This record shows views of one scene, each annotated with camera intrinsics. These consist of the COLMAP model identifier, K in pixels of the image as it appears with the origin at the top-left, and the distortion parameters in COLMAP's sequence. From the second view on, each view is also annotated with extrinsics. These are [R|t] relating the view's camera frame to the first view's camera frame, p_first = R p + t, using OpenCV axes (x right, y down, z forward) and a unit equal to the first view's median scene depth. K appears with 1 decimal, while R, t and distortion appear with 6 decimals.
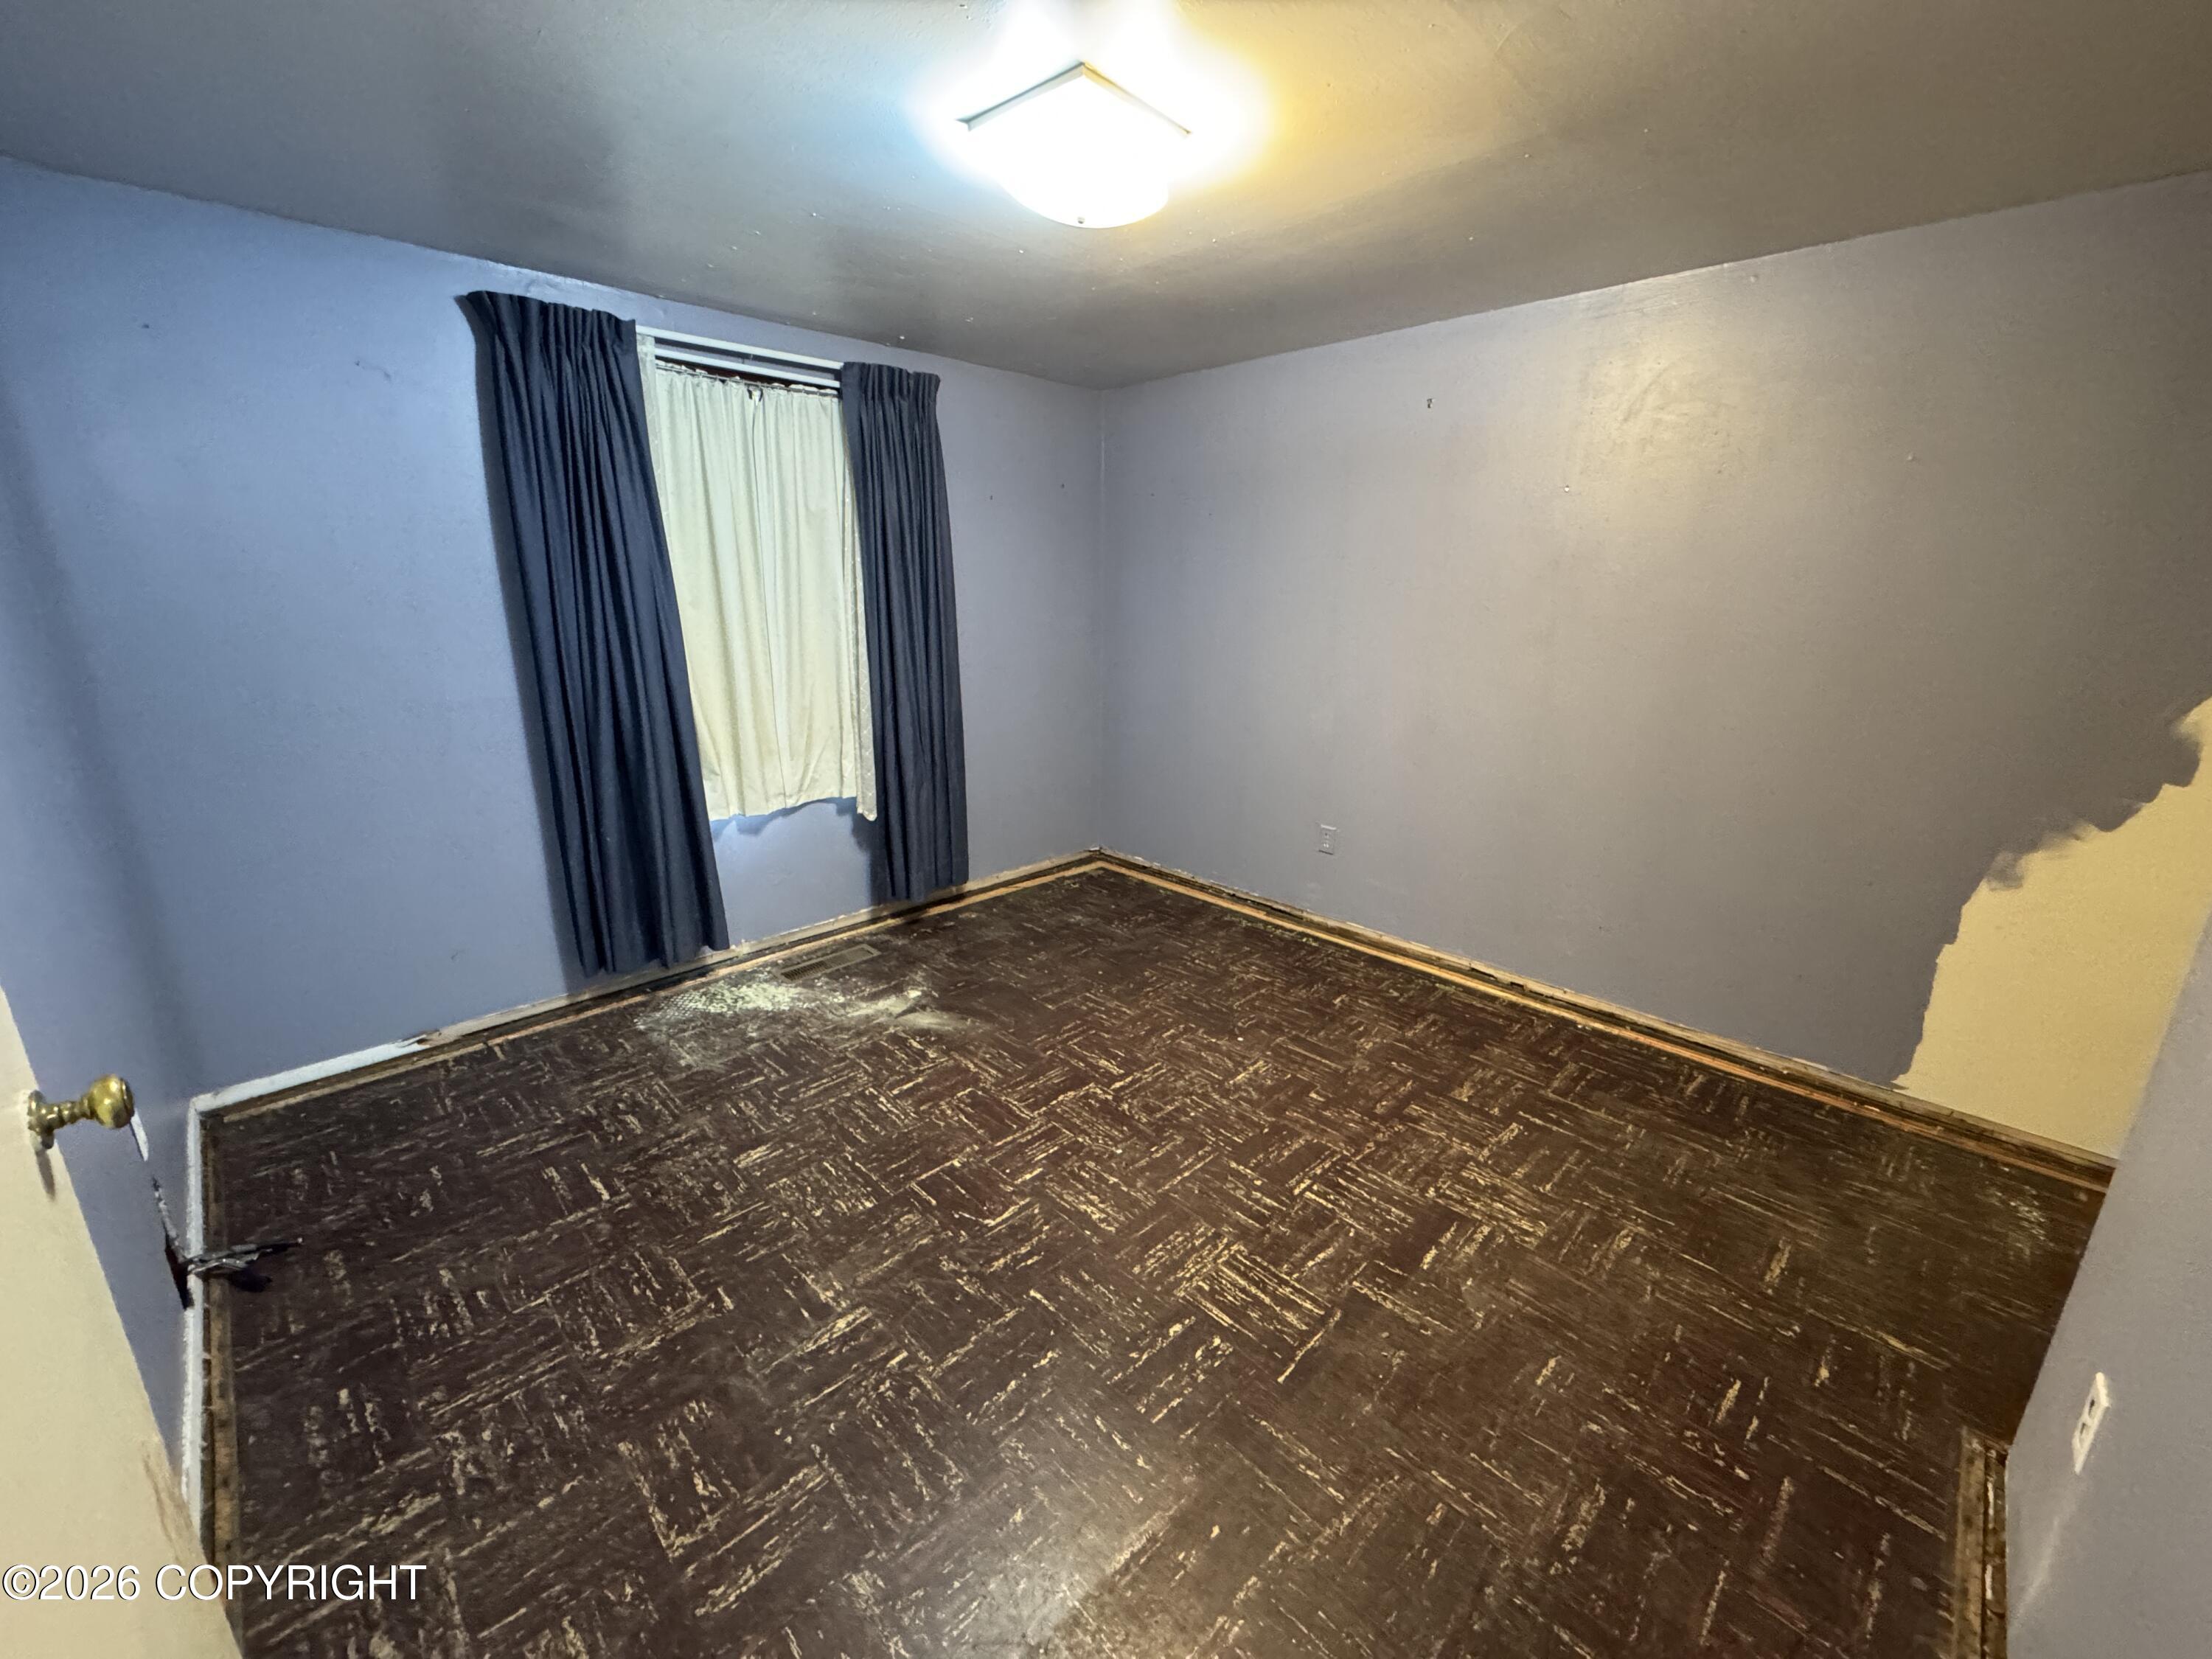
lens RADIAL K [[879.6, 0, 1099.4], [0, 879.6, 825.3], [0, 0, 1]] dist [-0.001713, 0.000112]
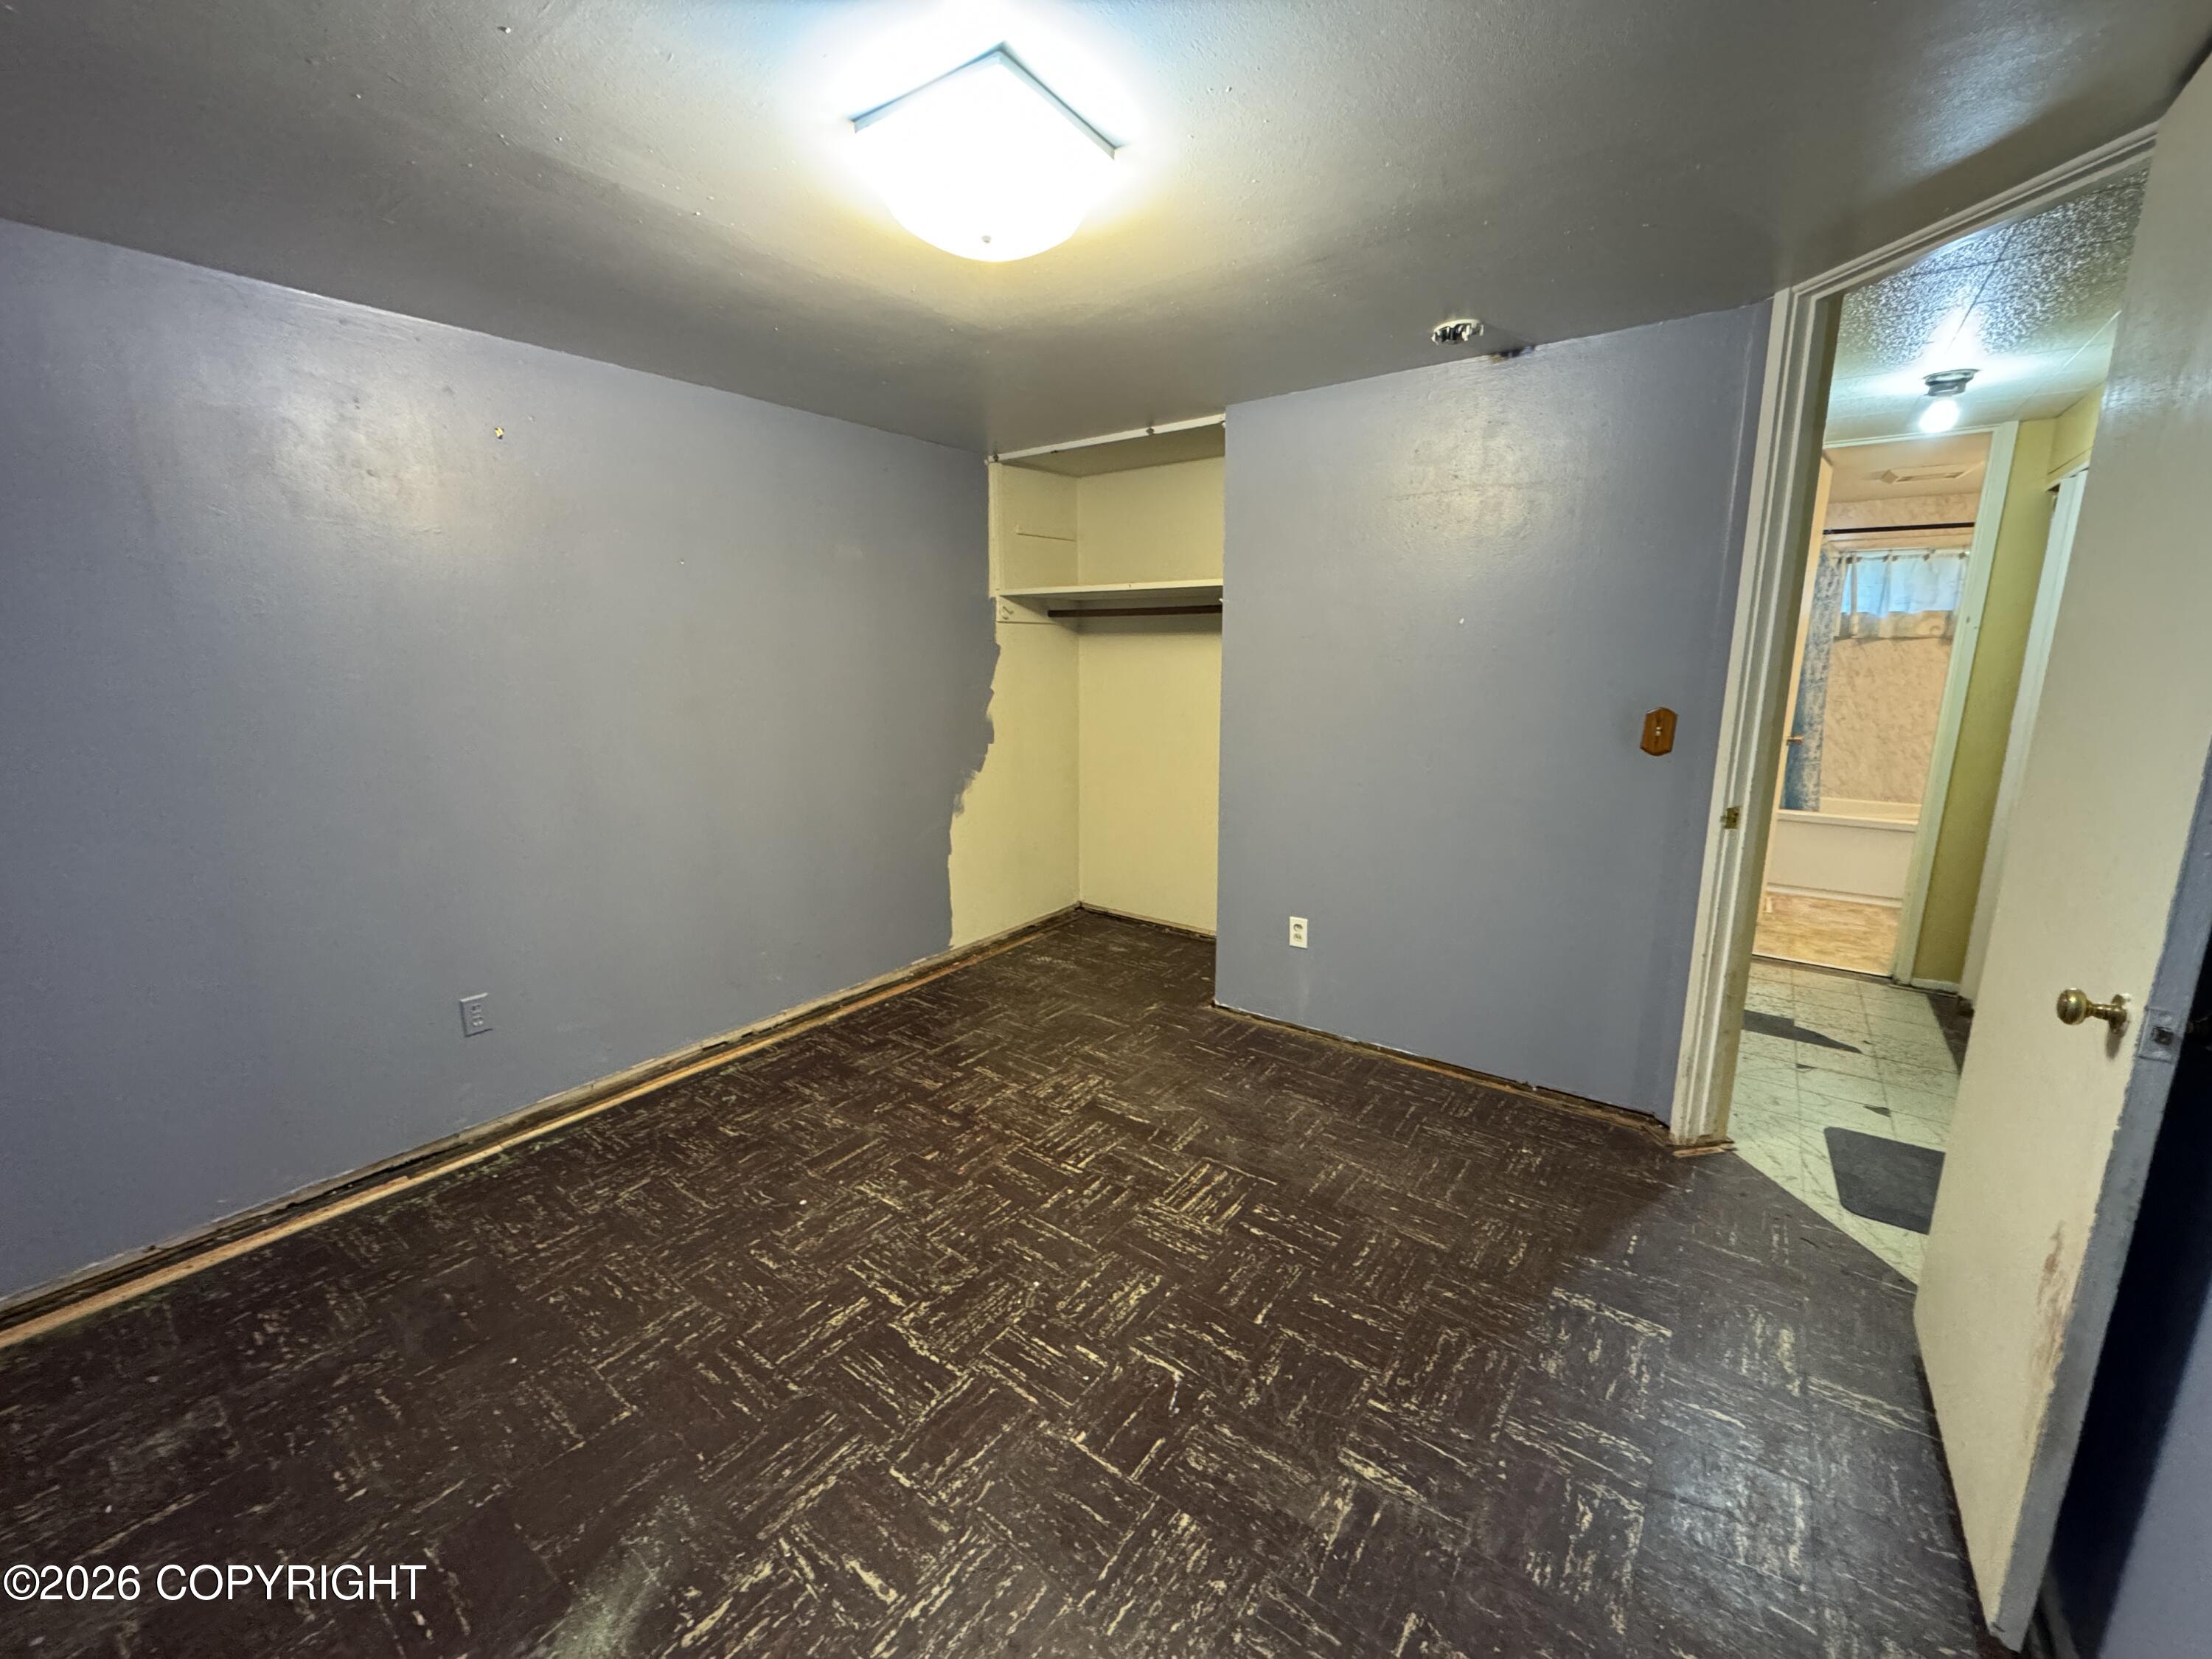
lens RADIAL K [[879.6, 0, 1111.0], [0, 879.6, 824.3], [0, 0, 1]] dist [-0.001713, 0.000112]
pose [[-0.157655, -0.203756, 0.966245, -0.713391], [0.264992, 0.933863, 0.240164, -0.243774], [-0.951275, 0.293910, -0.093234, 0.826524]]
